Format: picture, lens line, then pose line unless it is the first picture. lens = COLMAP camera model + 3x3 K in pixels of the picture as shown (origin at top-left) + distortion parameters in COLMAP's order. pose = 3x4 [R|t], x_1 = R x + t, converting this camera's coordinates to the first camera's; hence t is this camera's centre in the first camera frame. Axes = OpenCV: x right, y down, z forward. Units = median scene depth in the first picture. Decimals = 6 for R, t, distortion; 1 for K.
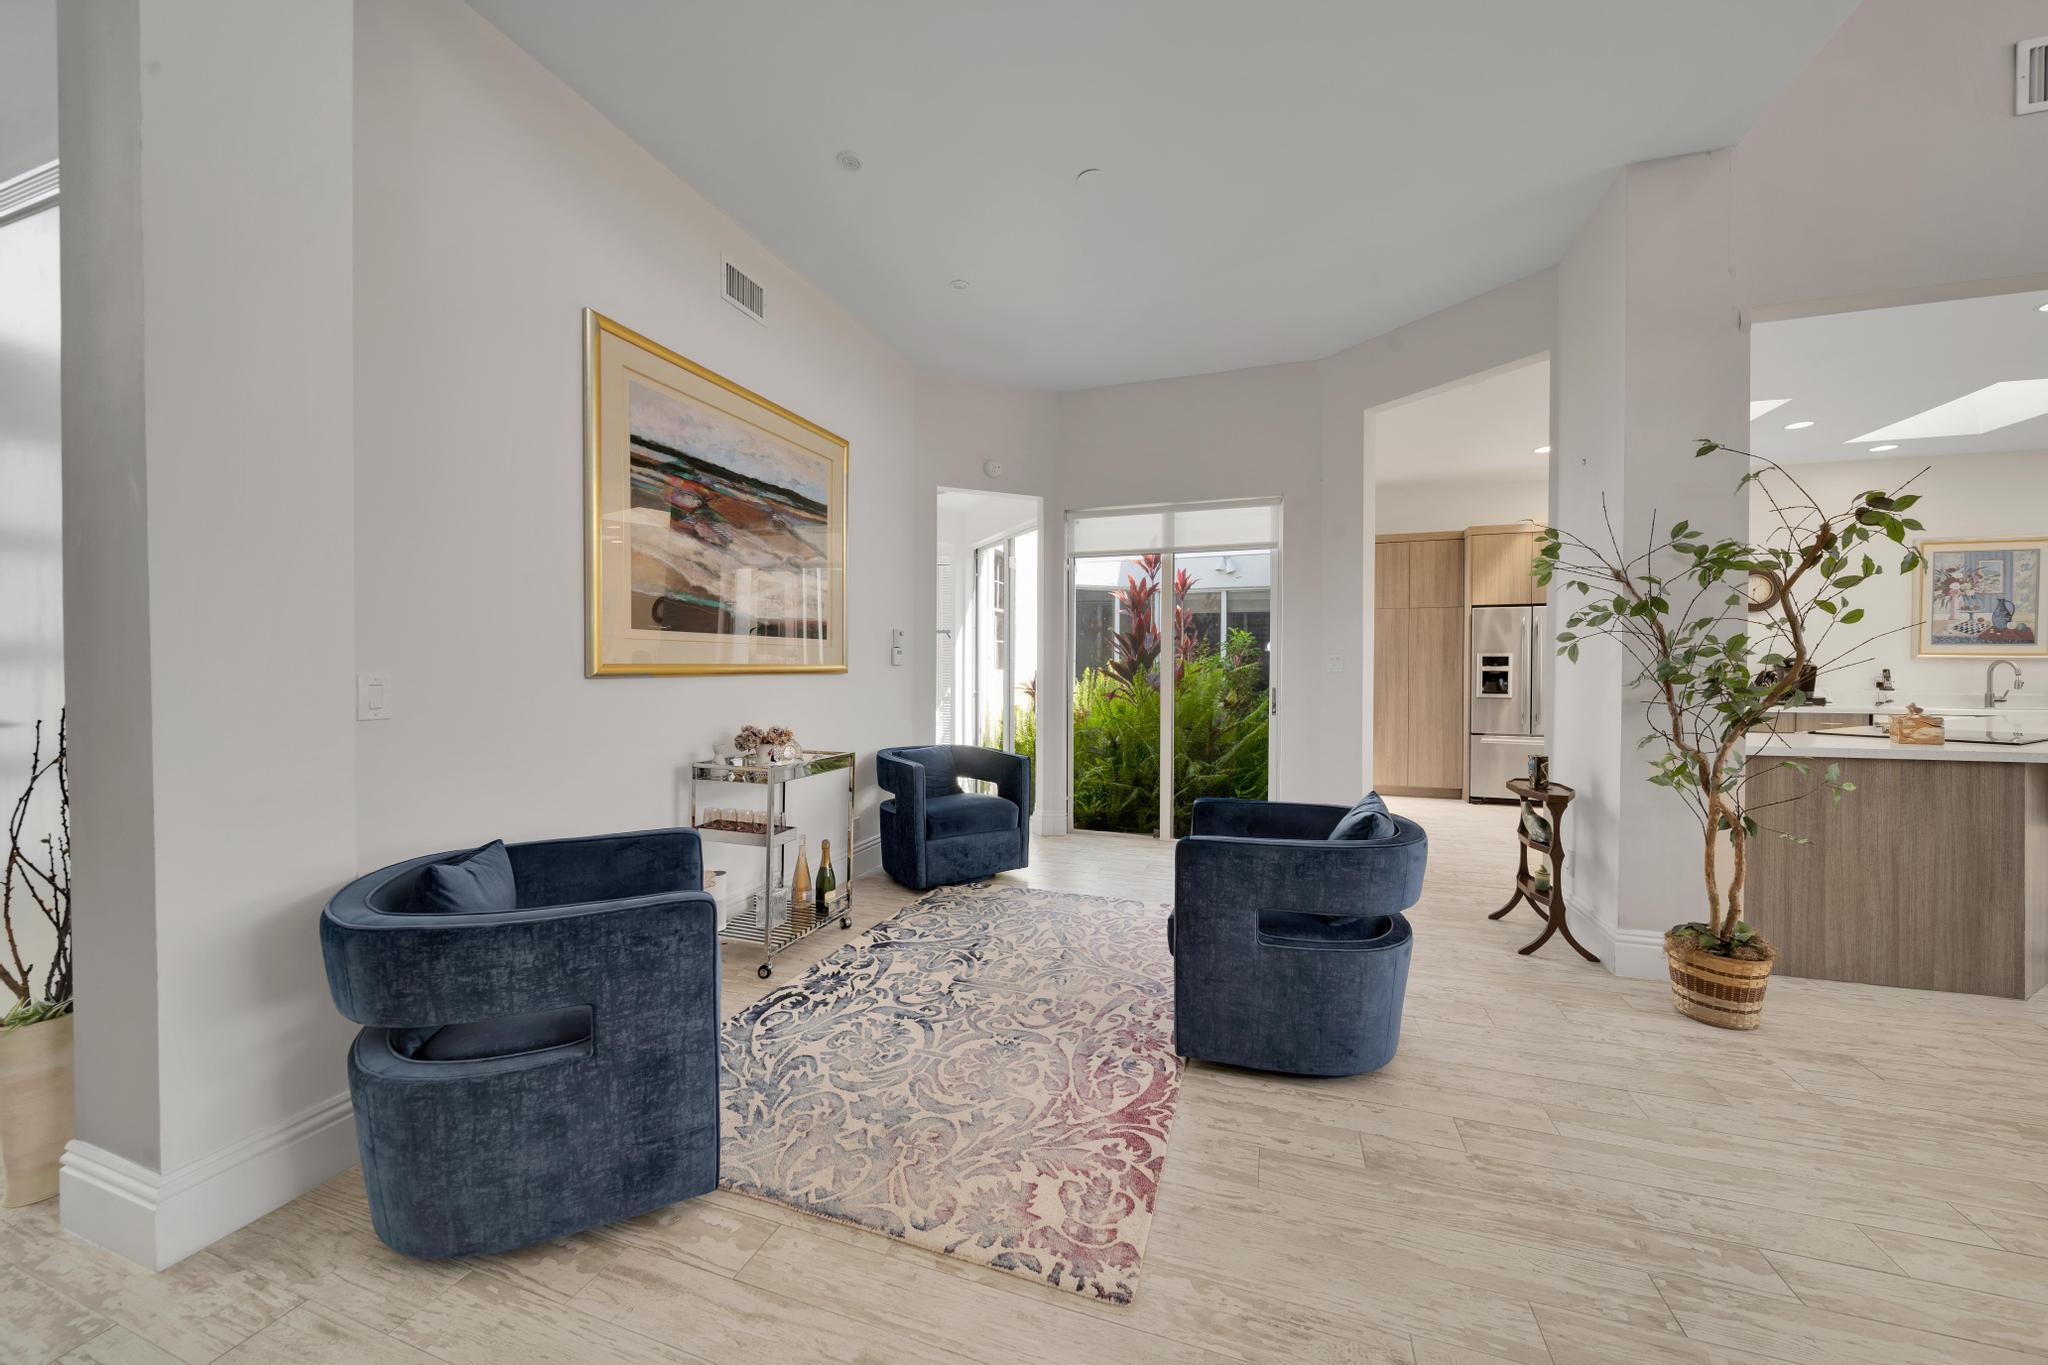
lens RADIAL K [[718.7, 0, 1031.5], [0, 718.7, 676.3], [0, 0, 1]] dist [0.001361, -0.001937]
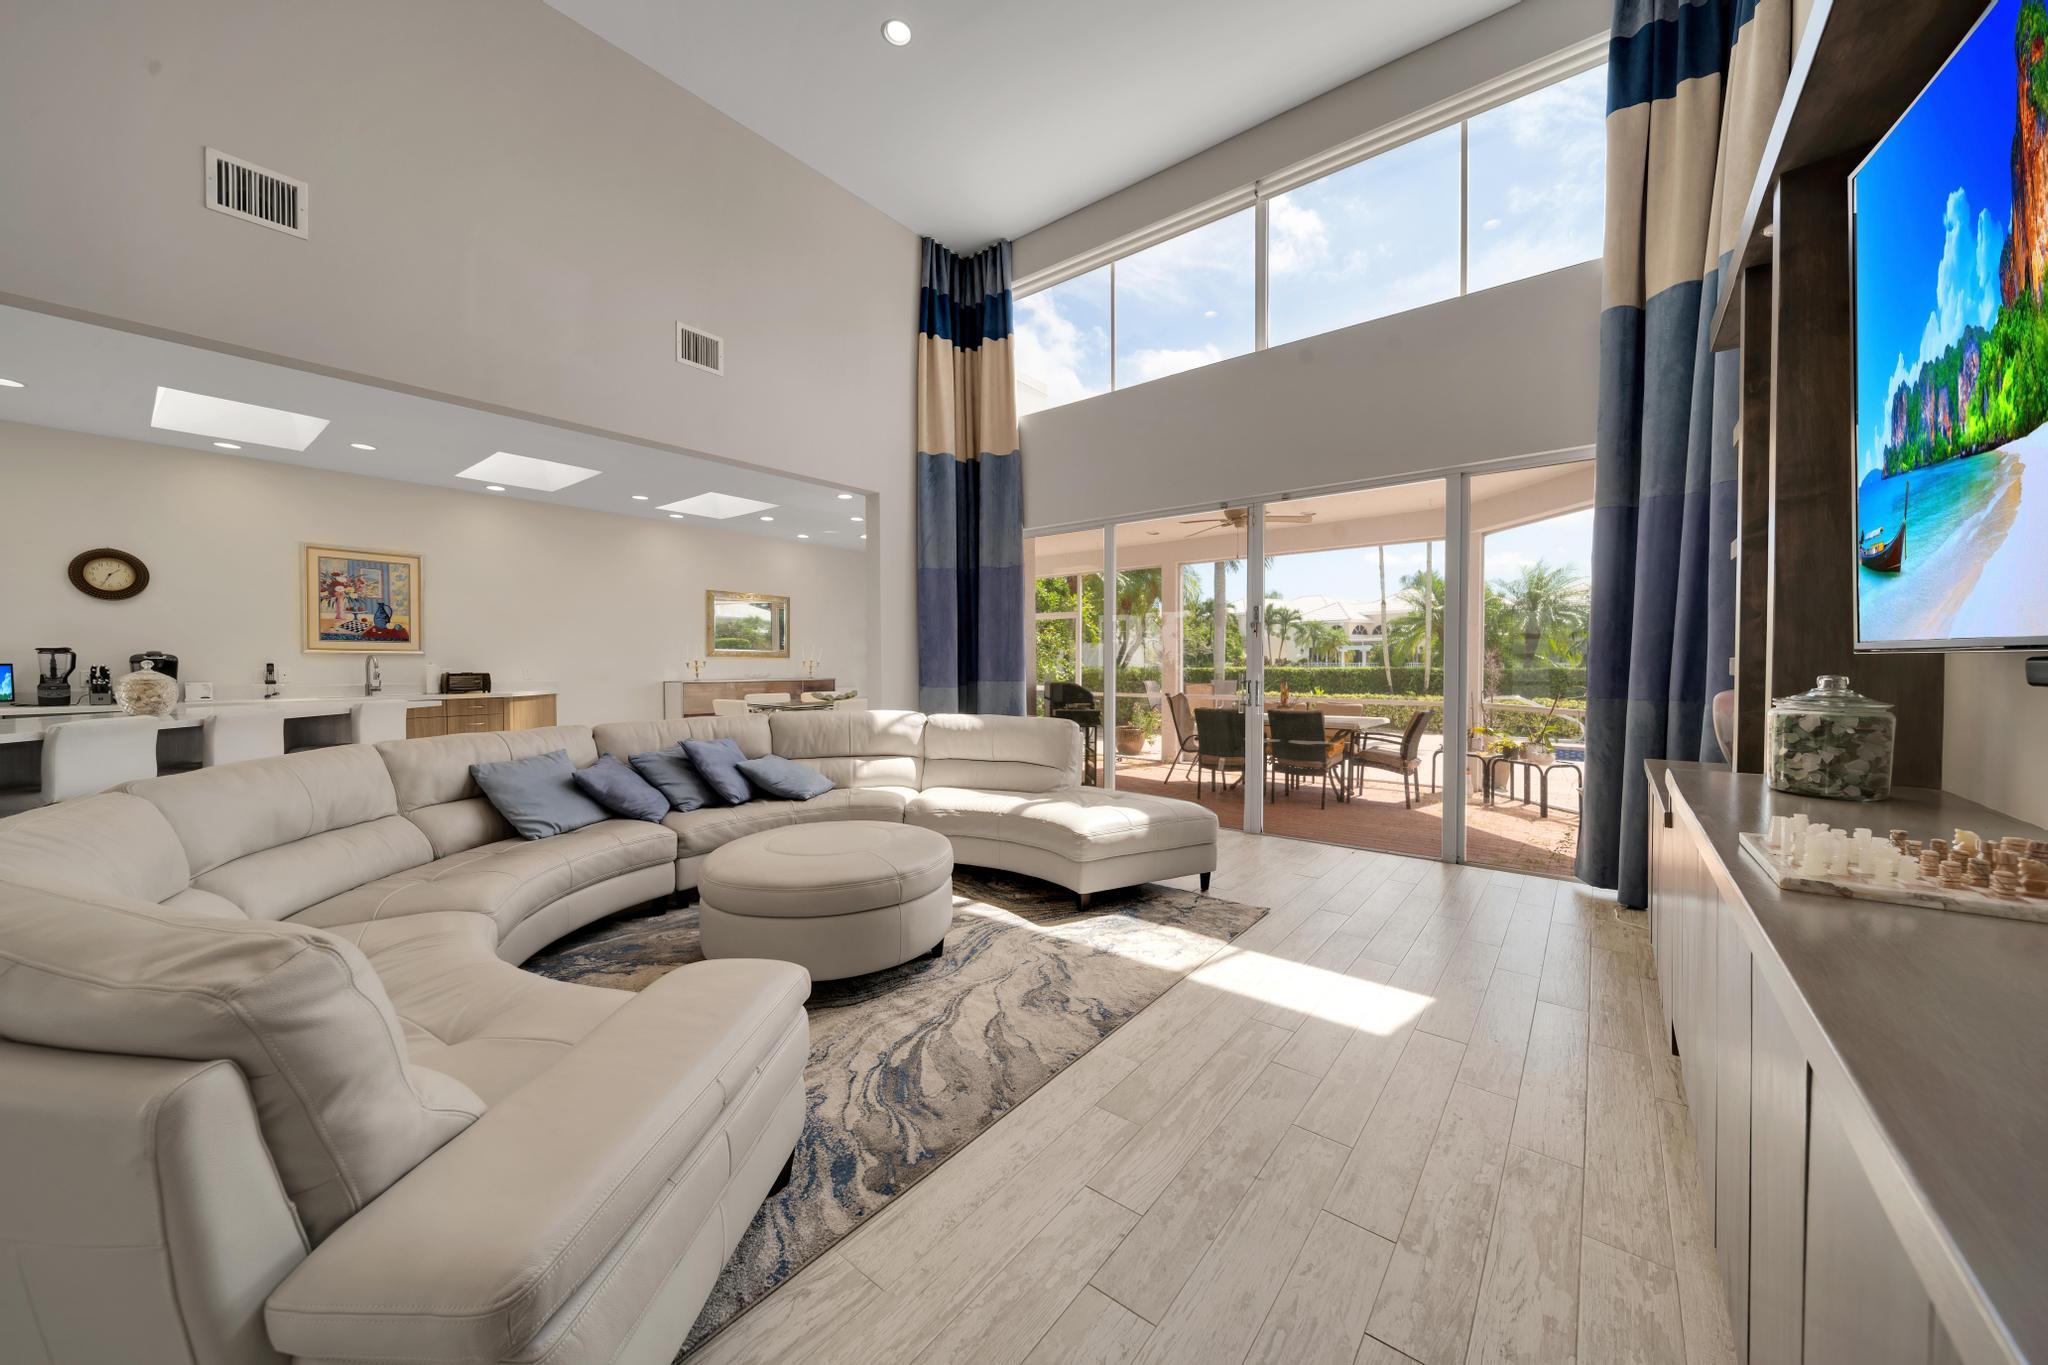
lens RADIAL K [[718.1, 0, 1030.2], [0, 718.1, 677.0], [0, 0, 1]] dist [0.001142, -0.002165]
pose [[0.338297, -0.023800, 0.940738, 1.205609], [0.014343, 0.999694, 0.020134, 0.010092], [-0.940930, 0.006682, 0.338535, -0.811864]]
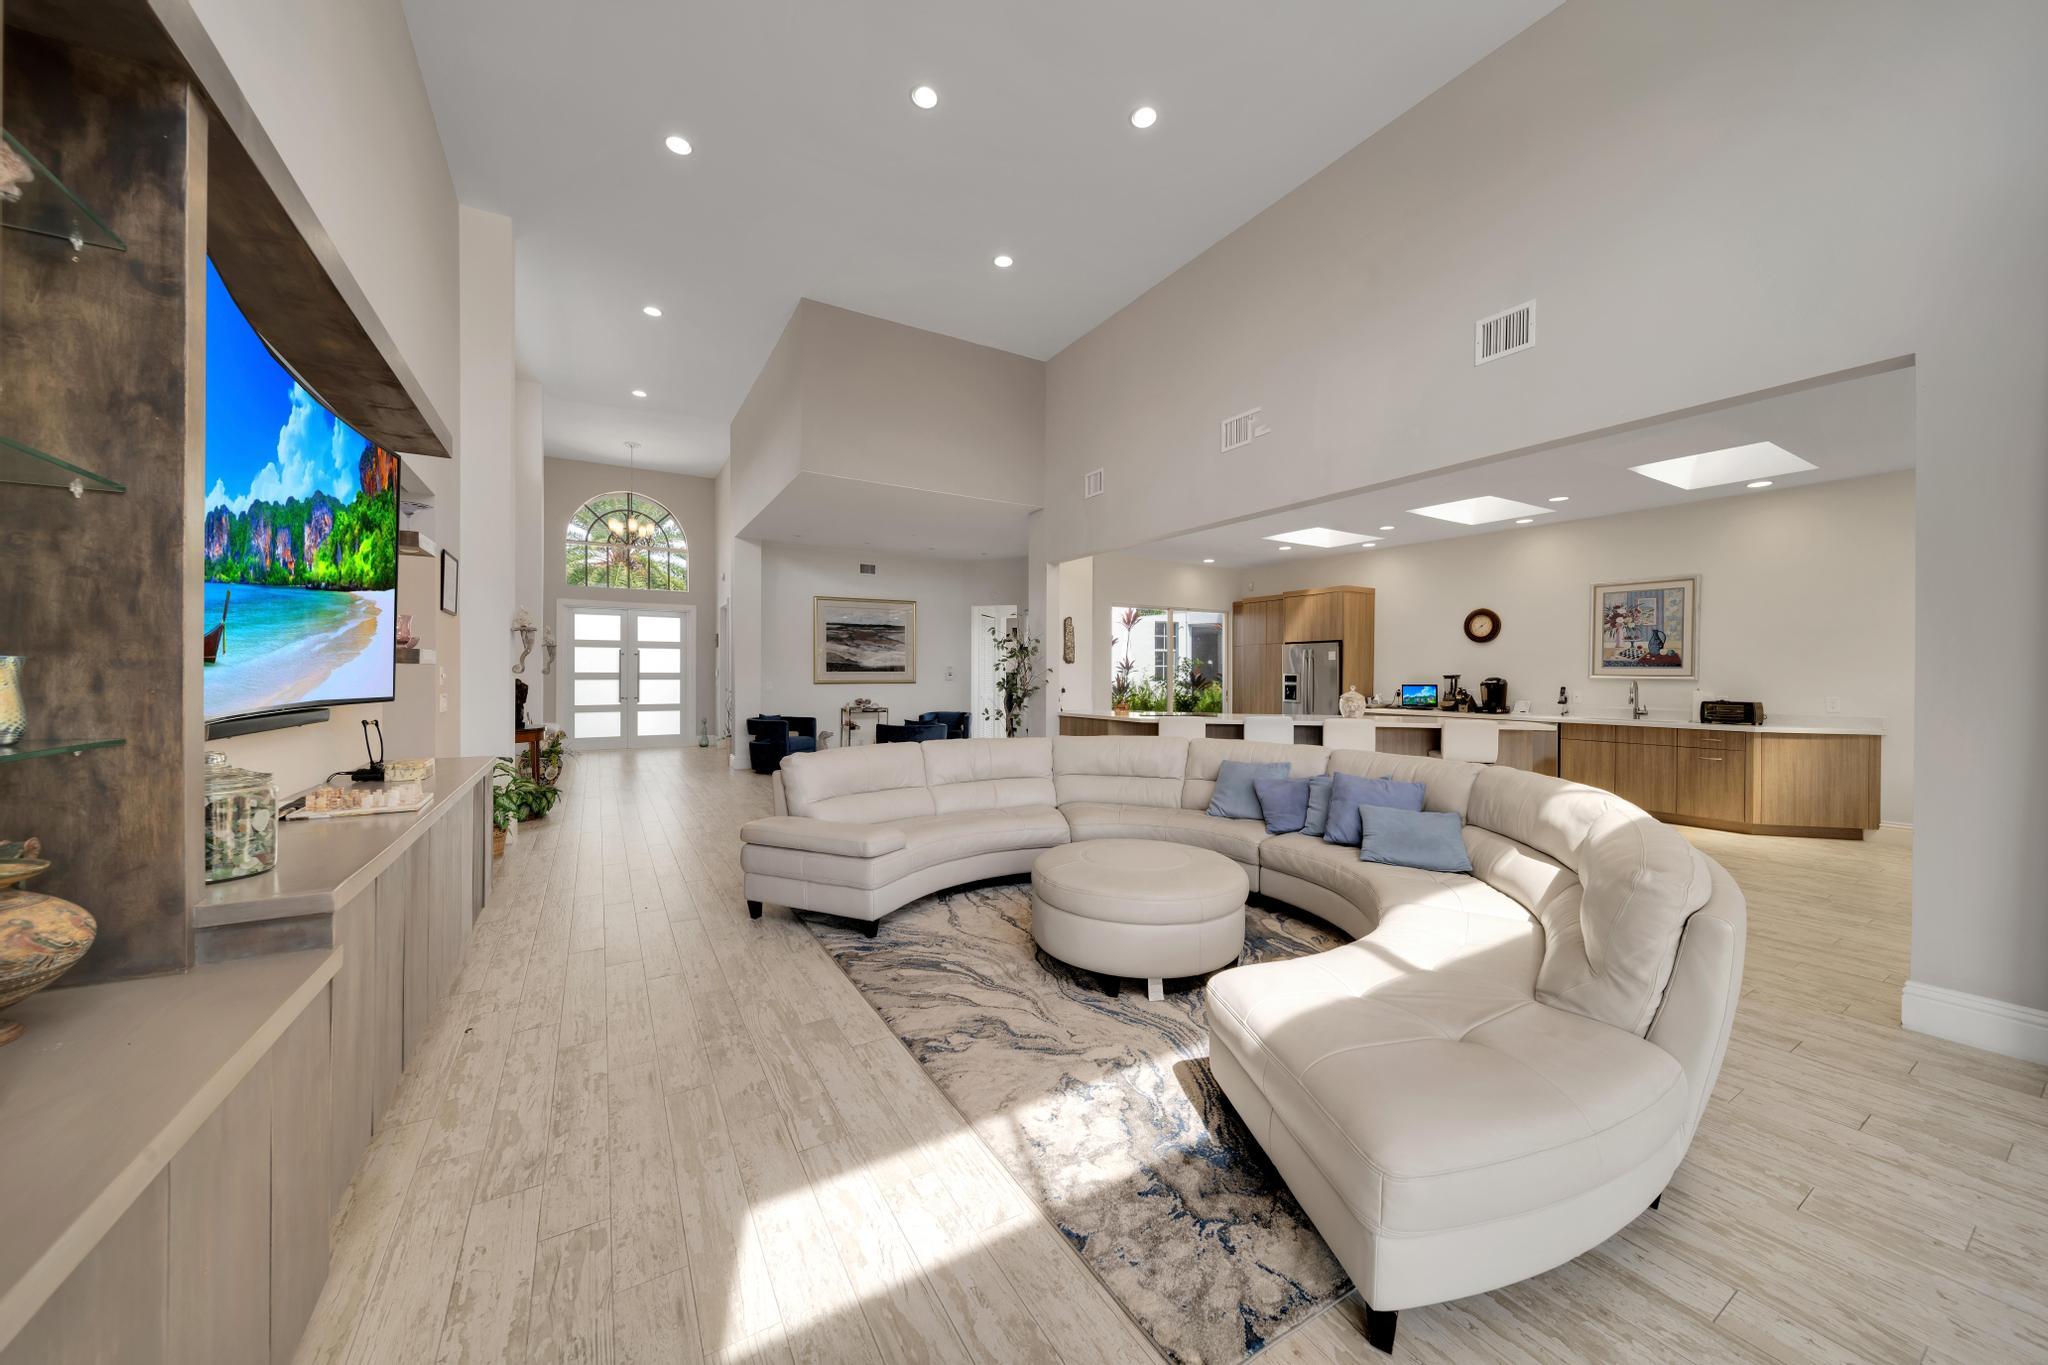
lens RADIAL K [[717.8, 0, 1034.6], [0, 717.8, 677.9], [0, 0, 1]] dist [0.000389, -0.001981]
pose [[0.765754, 0.004782, -0.643116, 2.666813], [-0.008944, 0.999955, -0.003214, -0.027591], [0.643072, 0.008213, 0.765762, -1.200665]]
